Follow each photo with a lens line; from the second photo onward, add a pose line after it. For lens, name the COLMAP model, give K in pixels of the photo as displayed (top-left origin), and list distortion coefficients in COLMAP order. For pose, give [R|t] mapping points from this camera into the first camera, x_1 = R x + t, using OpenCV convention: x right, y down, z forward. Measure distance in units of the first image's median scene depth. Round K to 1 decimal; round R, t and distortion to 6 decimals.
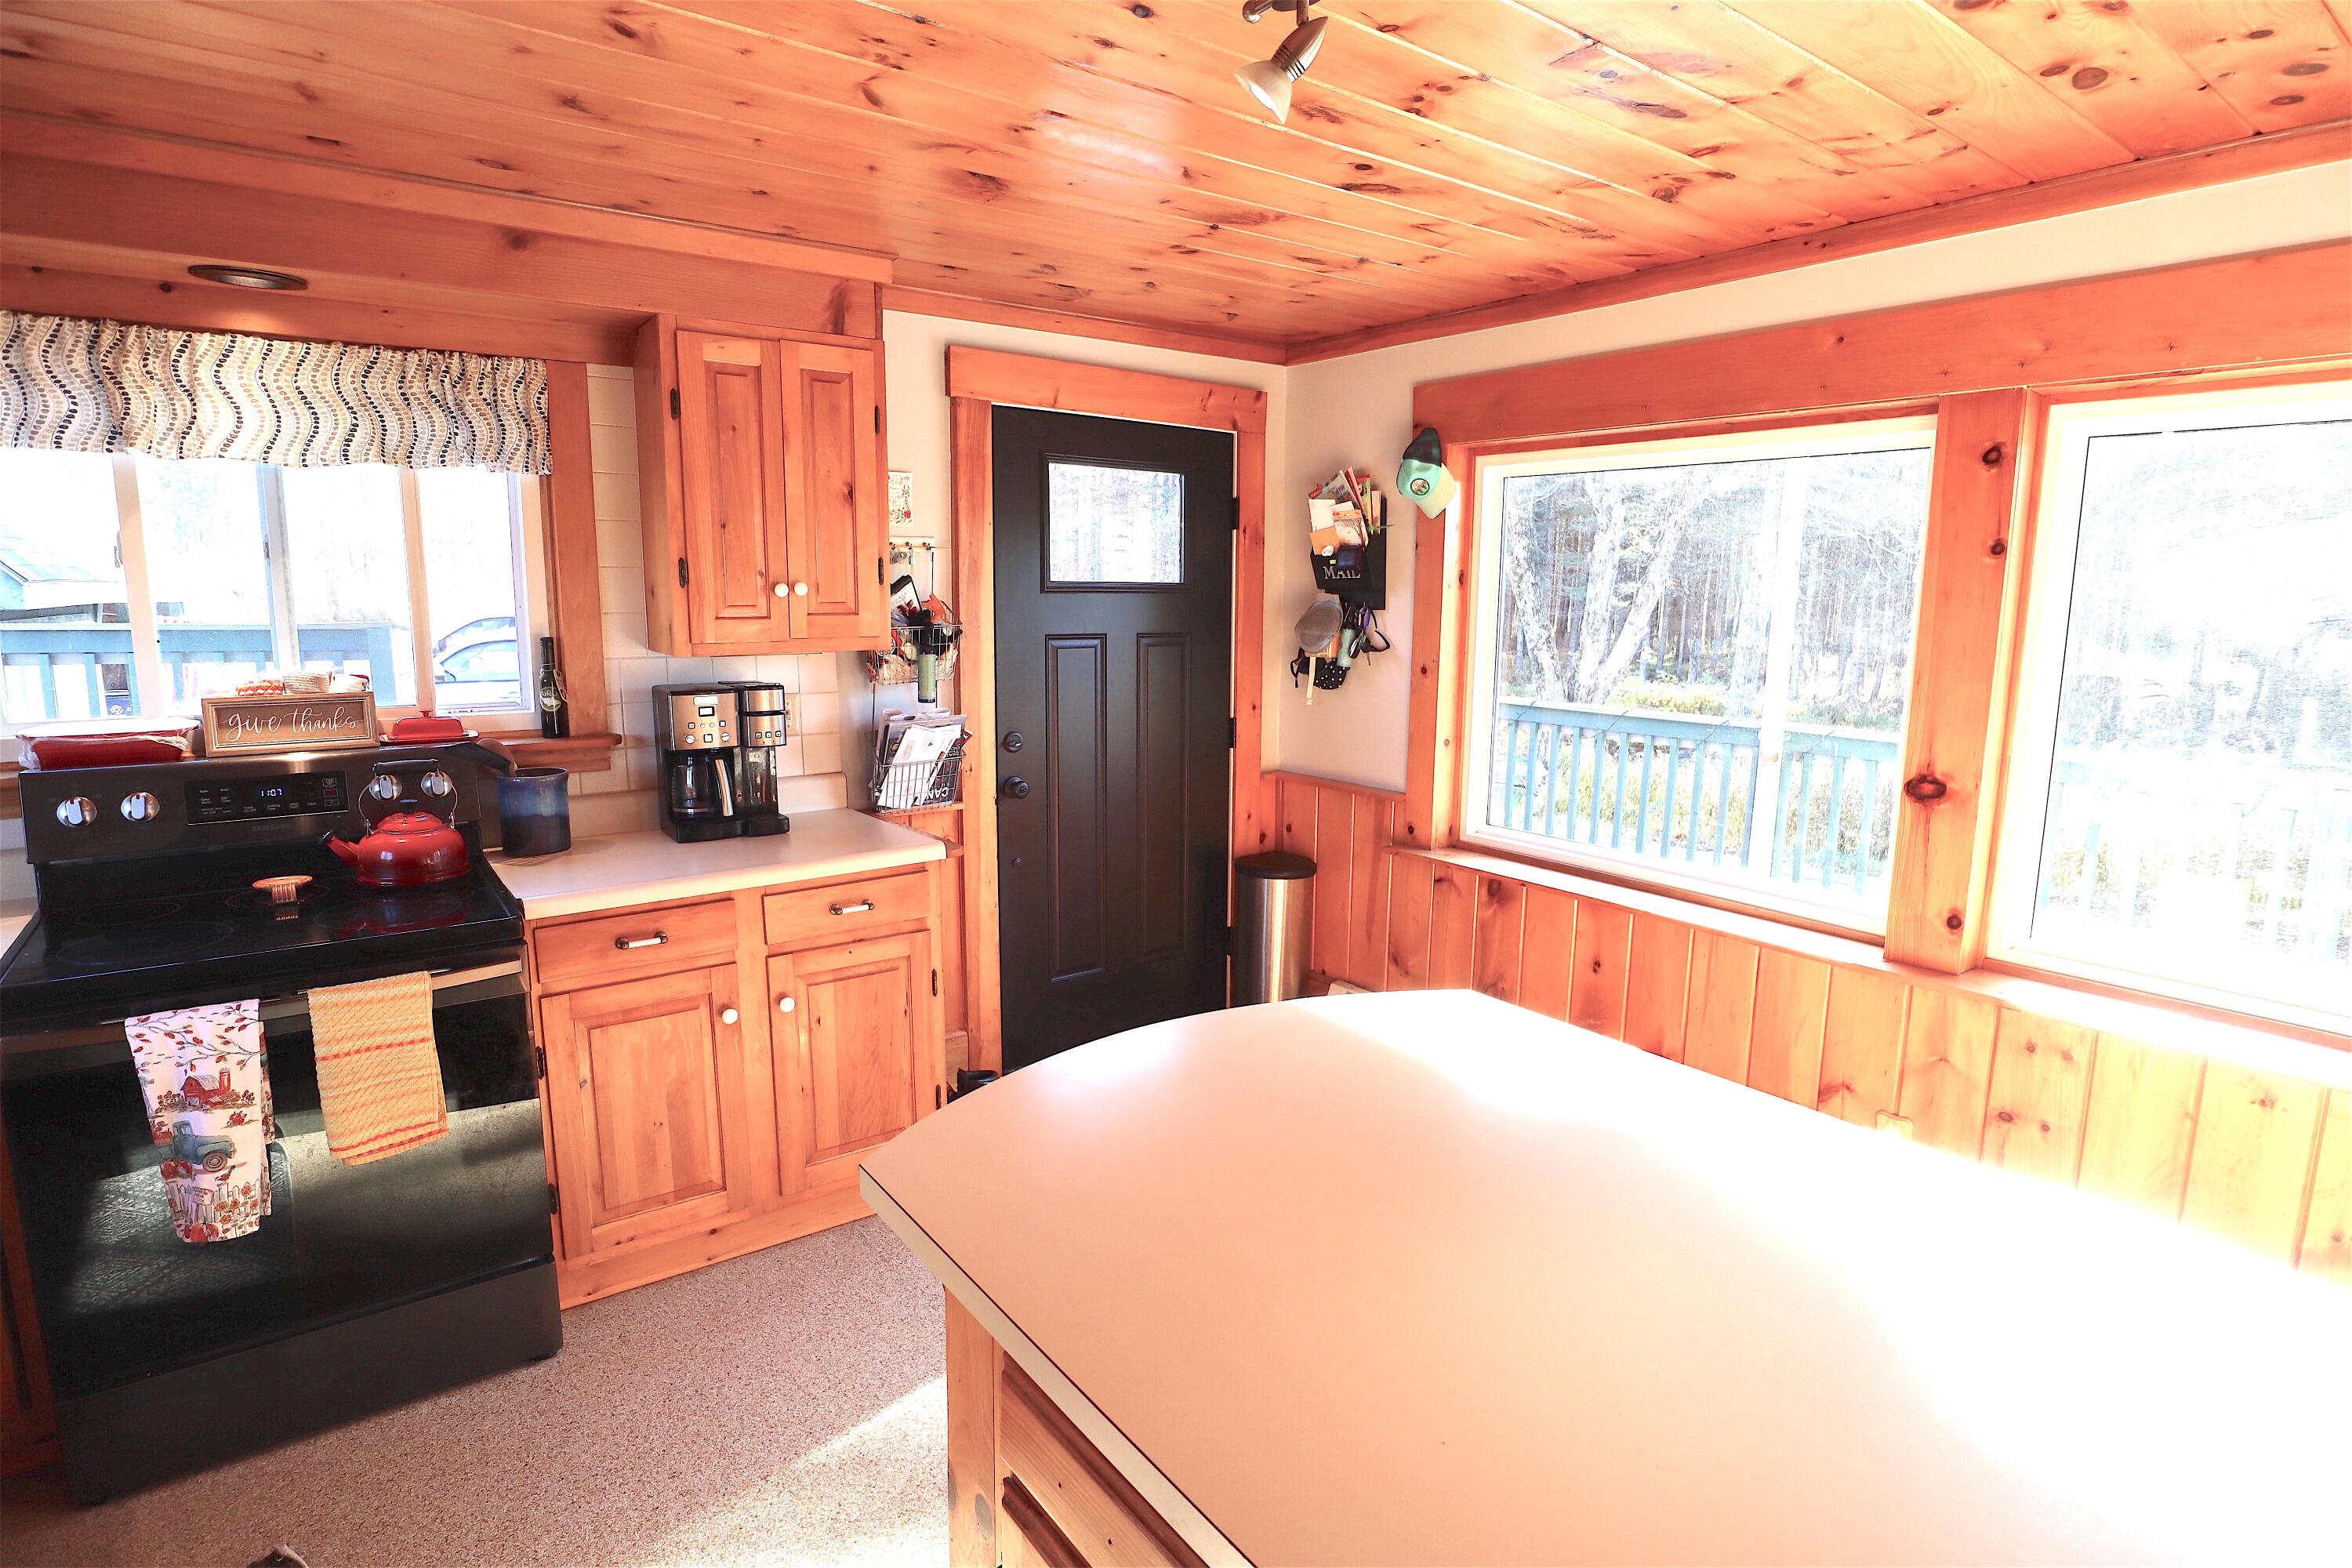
lens RADIAL K [[1187.5, 0, 1176.0], [0, 1187.5, 784.0], [0, 0, 1]] dist [-0.036457, 0.000325]
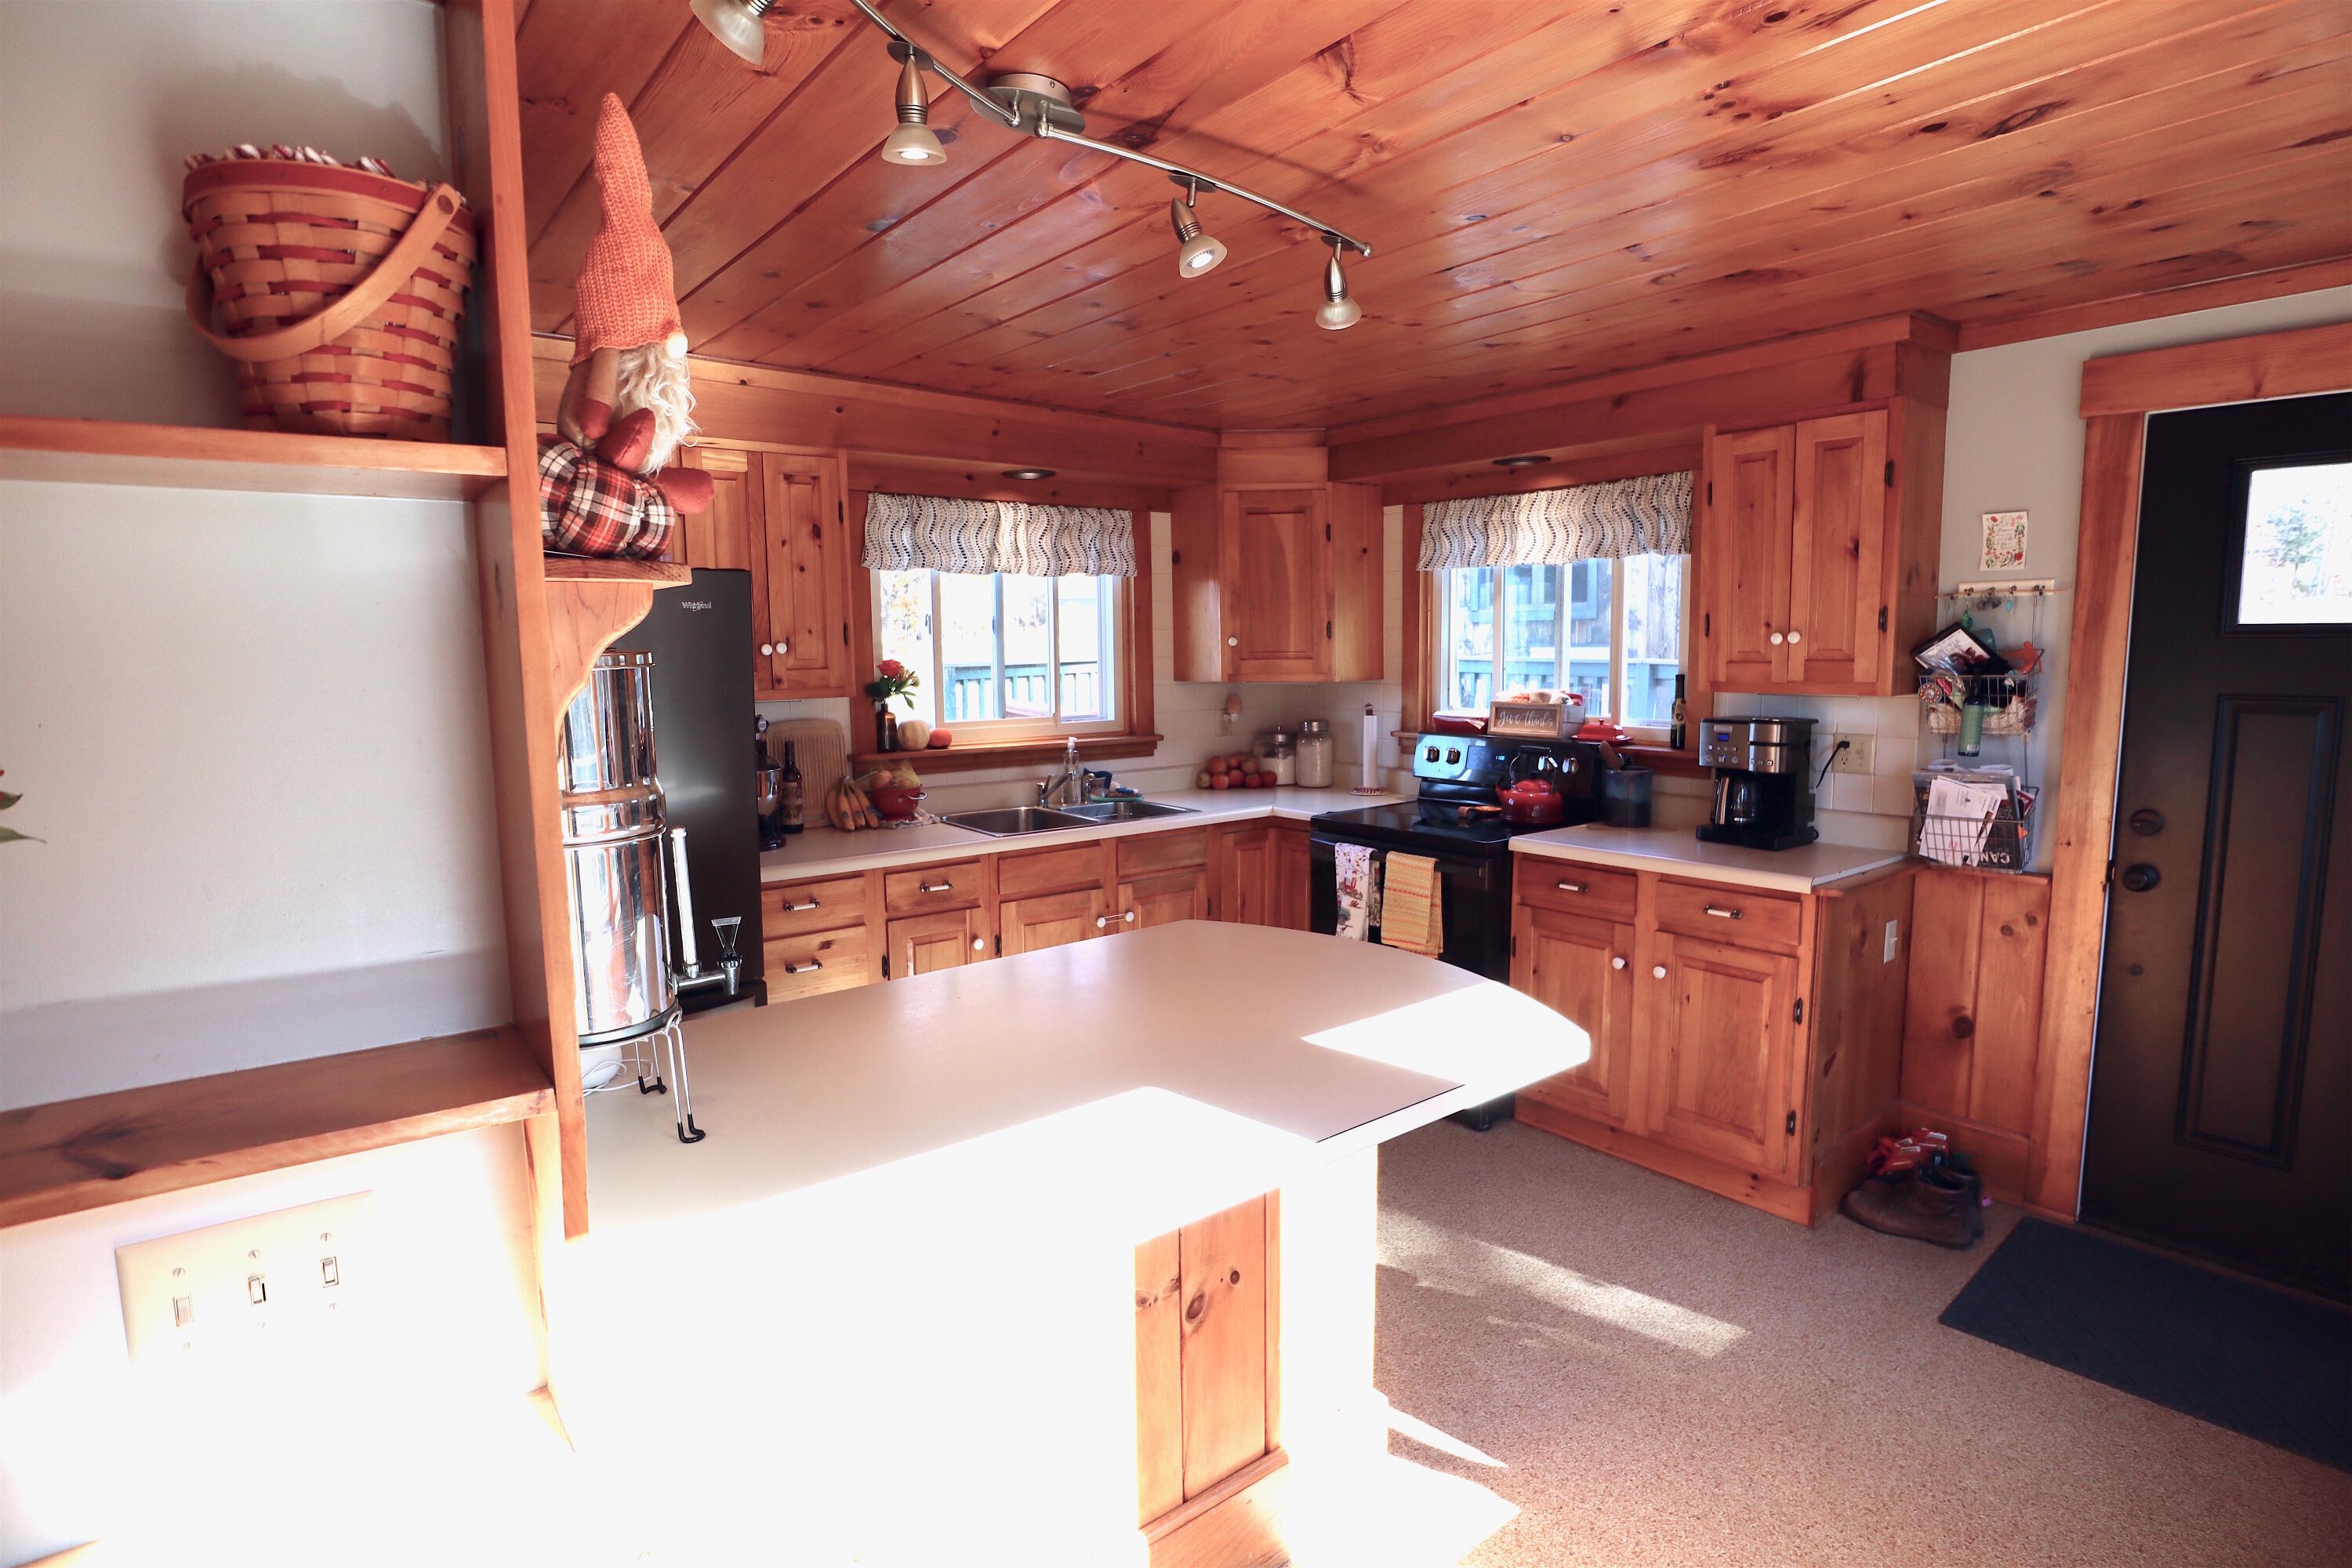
lens RADIAL K [[1187.5, 0, 1176.0], [0, 1187.5, 784.0], [0, 0, 1]] dist [-0.036457, 0.000325]
pose [[0.014882, 0.108310, -0.994006, 0.811905], [-0.152952, 0.982663, 0.104784, -0.054991], [0.988122, 0.150476, 0.031190, 0.405828]]
